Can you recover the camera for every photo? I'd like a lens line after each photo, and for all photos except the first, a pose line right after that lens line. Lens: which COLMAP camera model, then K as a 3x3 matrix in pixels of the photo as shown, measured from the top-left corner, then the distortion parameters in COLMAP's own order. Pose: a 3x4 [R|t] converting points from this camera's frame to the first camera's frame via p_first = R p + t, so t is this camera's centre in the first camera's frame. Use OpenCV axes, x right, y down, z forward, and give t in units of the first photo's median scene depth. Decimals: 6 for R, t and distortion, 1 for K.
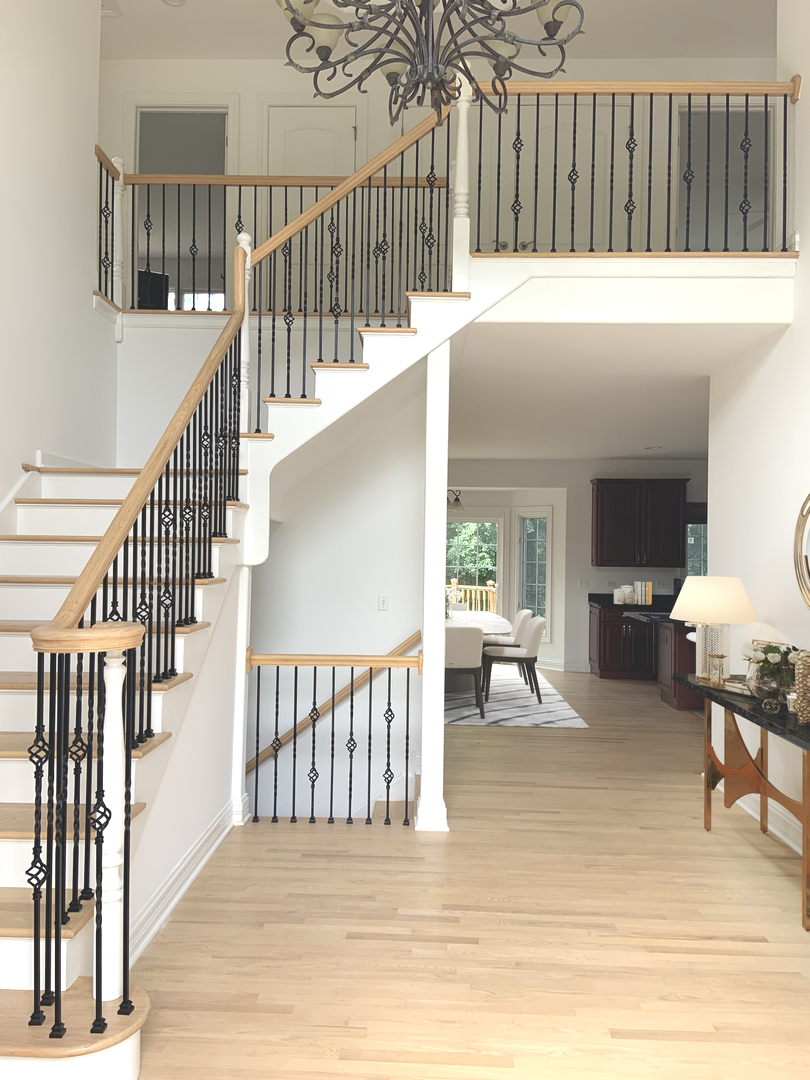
lens RADIAL K [[816.1, 0, 405.0], [0, 816.1, 540.0], [0, 0, 1]] dist [0.129550, -0.170593]
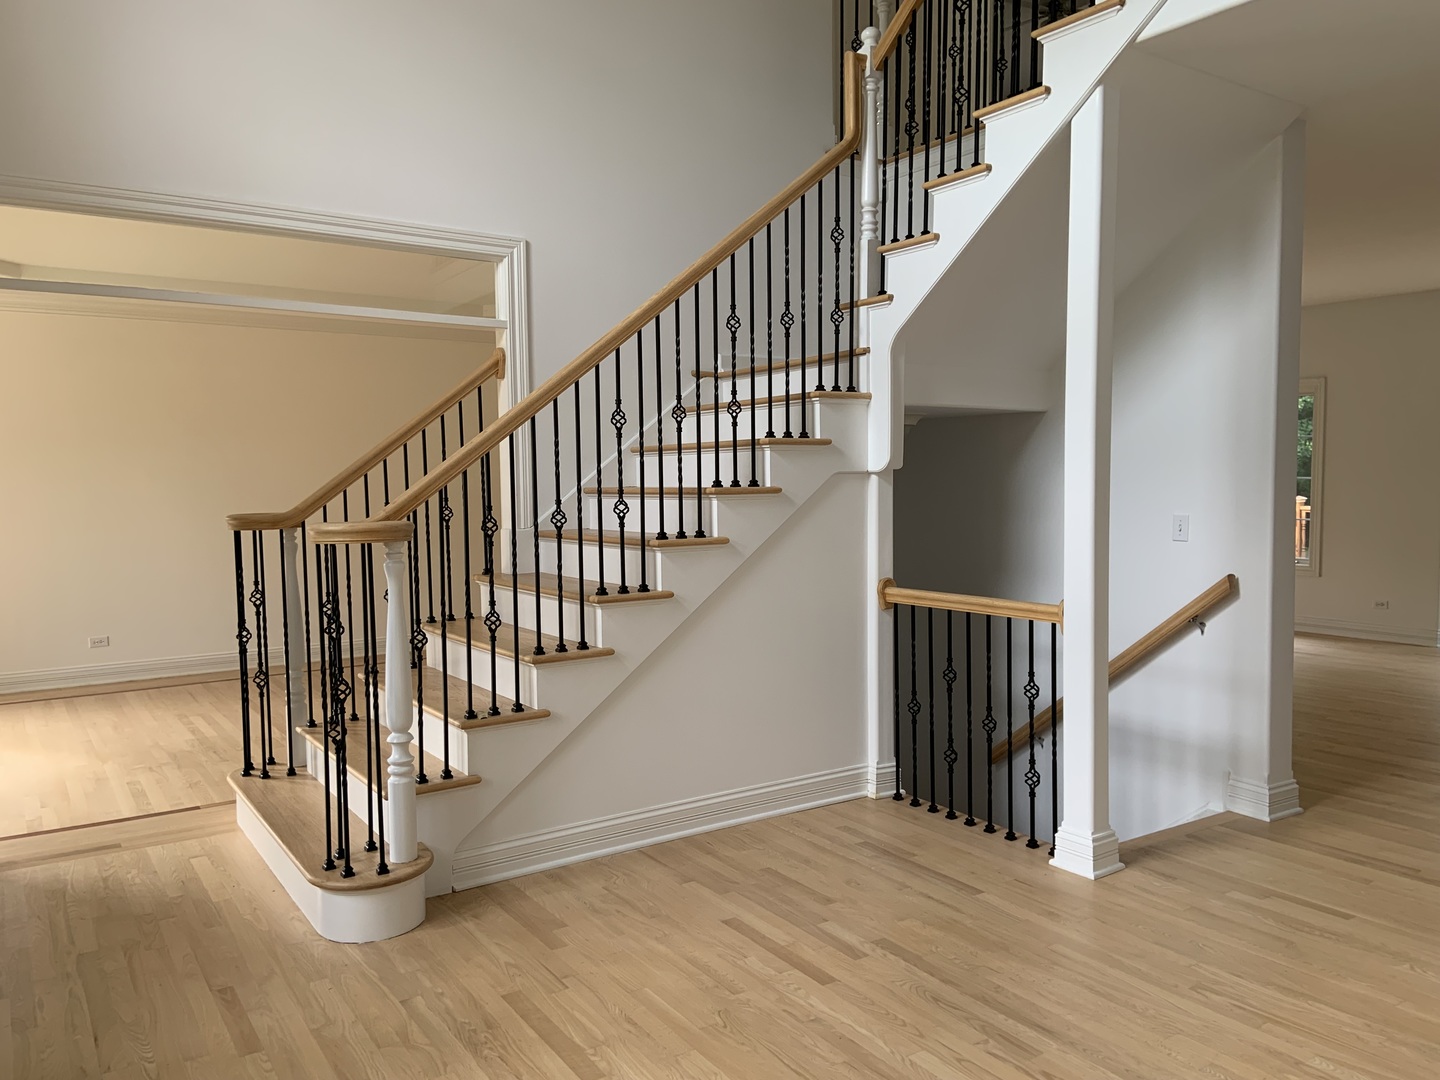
lens RADIAL K [[1088.1, 0, 714.8], [0, 1088.1, 546.4], [0, 0, 1]] dist [0.129550, -0.170593]
pose [[0.577257, 0.027047, -0.816114, 0.646523], [0.035697, 0.997660, 0.058313, 0.040400], [0.815782, -0.062794, 0.574941, 0.324123]]
